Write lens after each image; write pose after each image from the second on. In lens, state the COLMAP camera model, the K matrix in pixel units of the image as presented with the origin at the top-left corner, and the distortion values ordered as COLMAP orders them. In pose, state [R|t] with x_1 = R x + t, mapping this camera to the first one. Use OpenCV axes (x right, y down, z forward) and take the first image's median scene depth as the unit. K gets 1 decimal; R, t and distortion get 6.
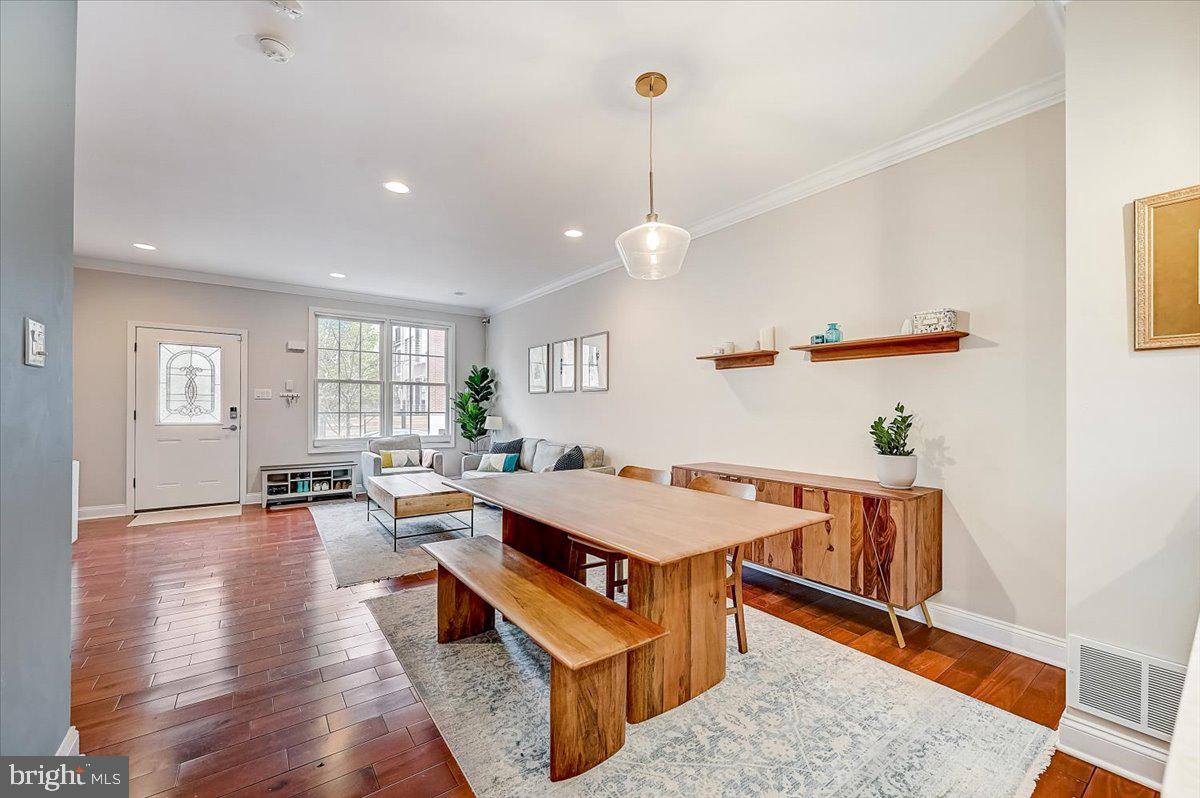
lens RADIAL K [[477.0, 0, 605.1], [0, 477.0, 404.1], [0, 0, 1]] dist [-0.001411, -0.000284]
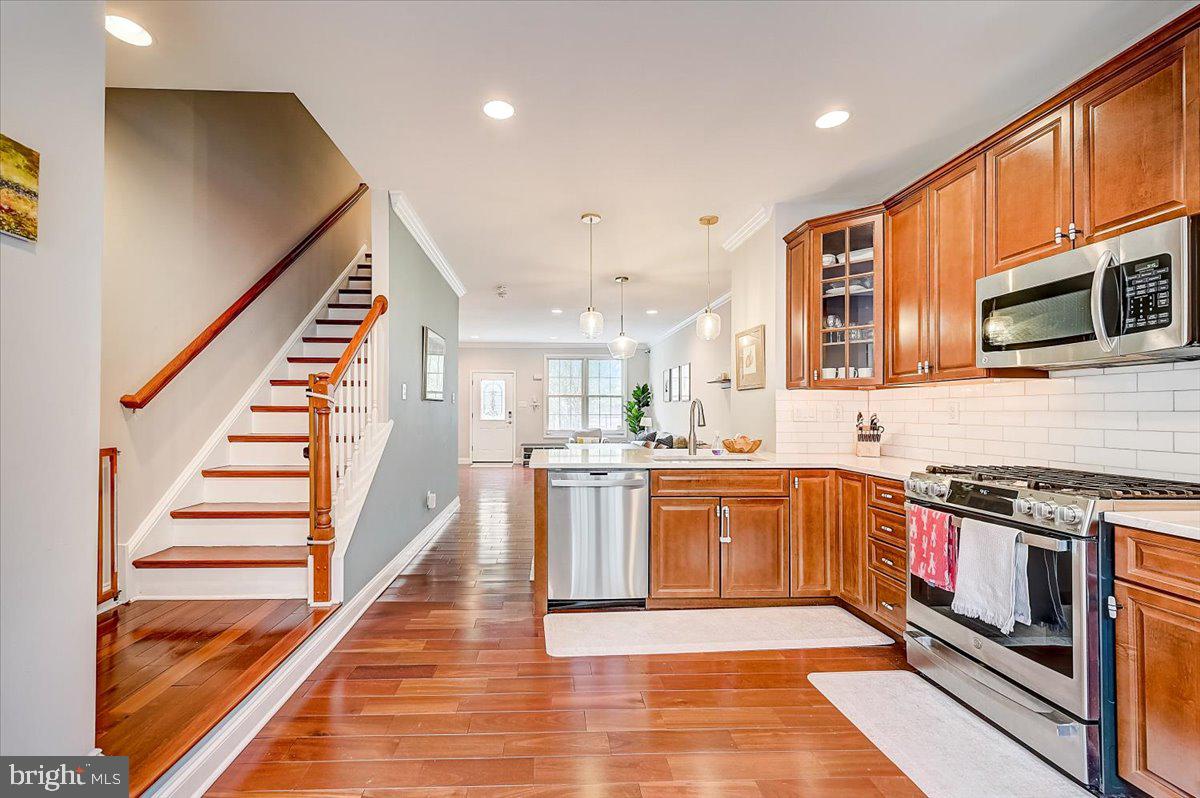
lens RADIAL K [[512.7, 0, 590.7], [0, 512.7, 409.6], [0, 0, 1]] dist [0.003134, 0.000234]
pose [[0.830578, -0.006440, -0.556864, 0.606140], [0.006427, 0.999977, -0.001979, 0.004374], [0.556865, -0.001936, 0.830601, -0.501208]]
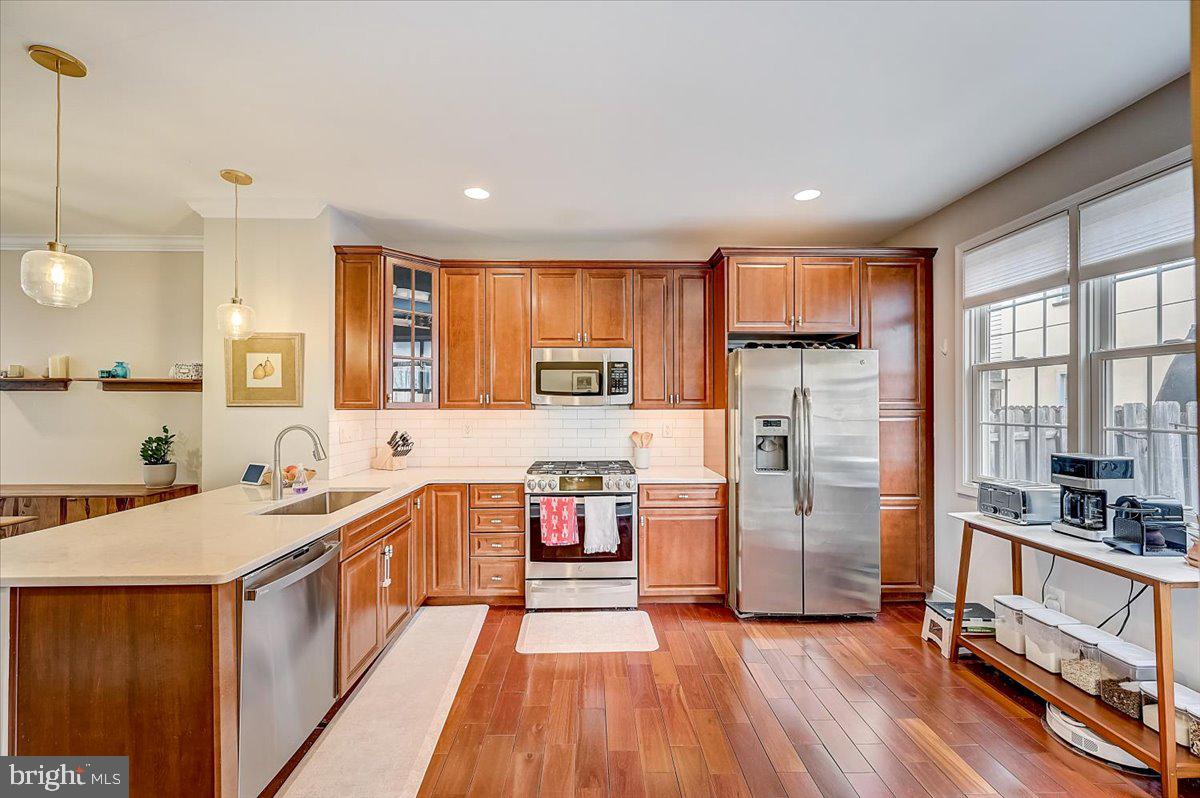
lens RADIAL K [[477.0, 0, 597.6], [0, 477.0, 402.7], [0, 0, 1]] dist [-0.001411, -0.000284]
pose [[0.581144, 0.000217, 0.813801, 0.099733], [-0.007881, 0.999955, 0.005360, -0.041066], [-0.813763, -0.009528, 0.581119, -0.384965]]
